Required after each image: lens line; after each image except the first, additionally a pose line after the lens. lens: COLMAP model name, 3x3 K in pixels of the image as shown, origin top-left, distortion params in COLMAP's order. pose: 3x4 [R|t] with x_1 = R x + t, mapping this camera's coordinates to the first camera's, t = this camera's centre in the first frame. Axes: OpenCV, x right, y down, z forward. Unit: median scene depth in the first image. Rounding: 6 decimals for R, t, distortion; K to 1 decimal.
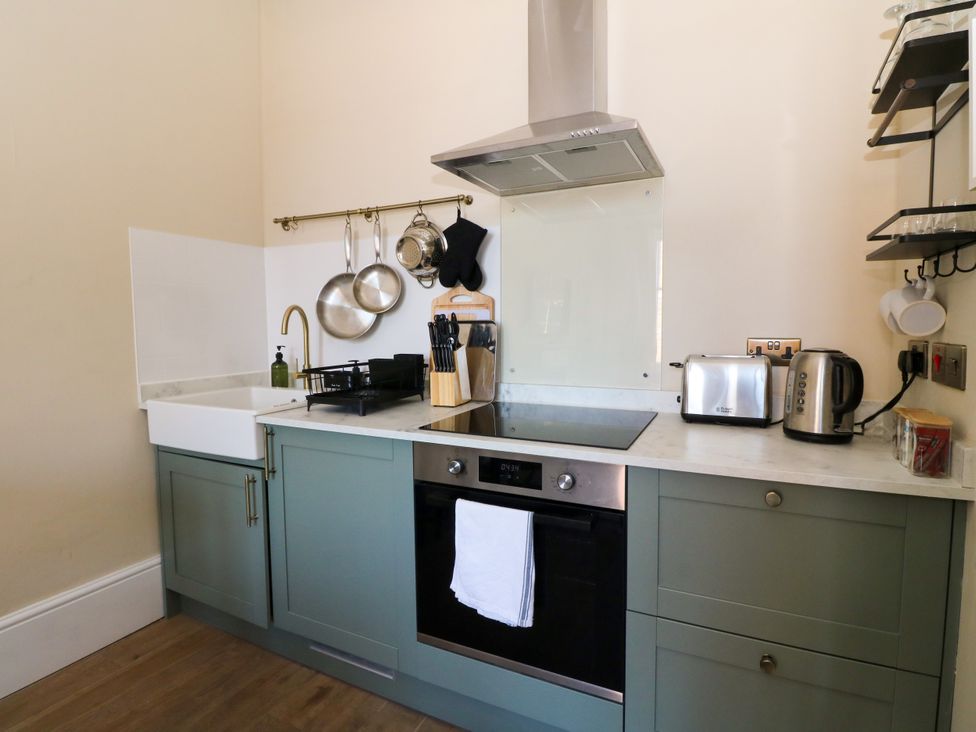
lens RADIAL K [[511.9, 0, 491.5], [0, 511.9, 365.7], [0, 0, 1]] dist [-0.020319, -0.001261]
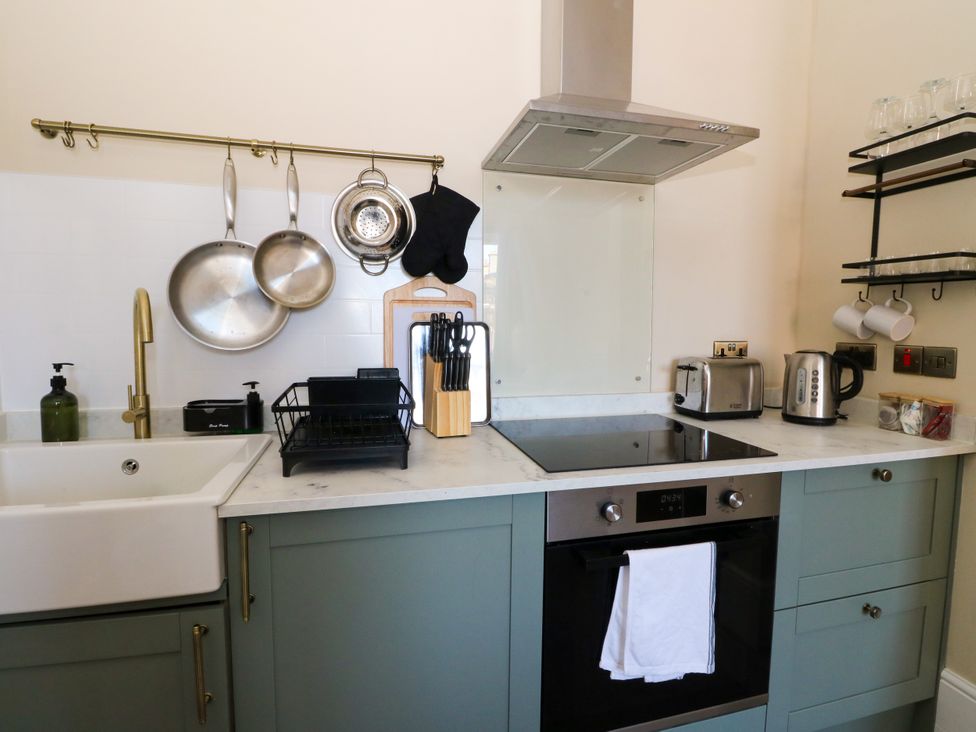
lens RADIAL K [[511.9, 0, 490.5], [0, 511.9, 364.6], [0, 0, 1]] dist [-0.020319, -0.001261]
pose [[0.753536, -0.044219, 0.655918, -0.525413], [0.039807, 0.998974, 0.021614, -0.038594], [-0.656201, 0.009823, 0.754523, 0.390518]]
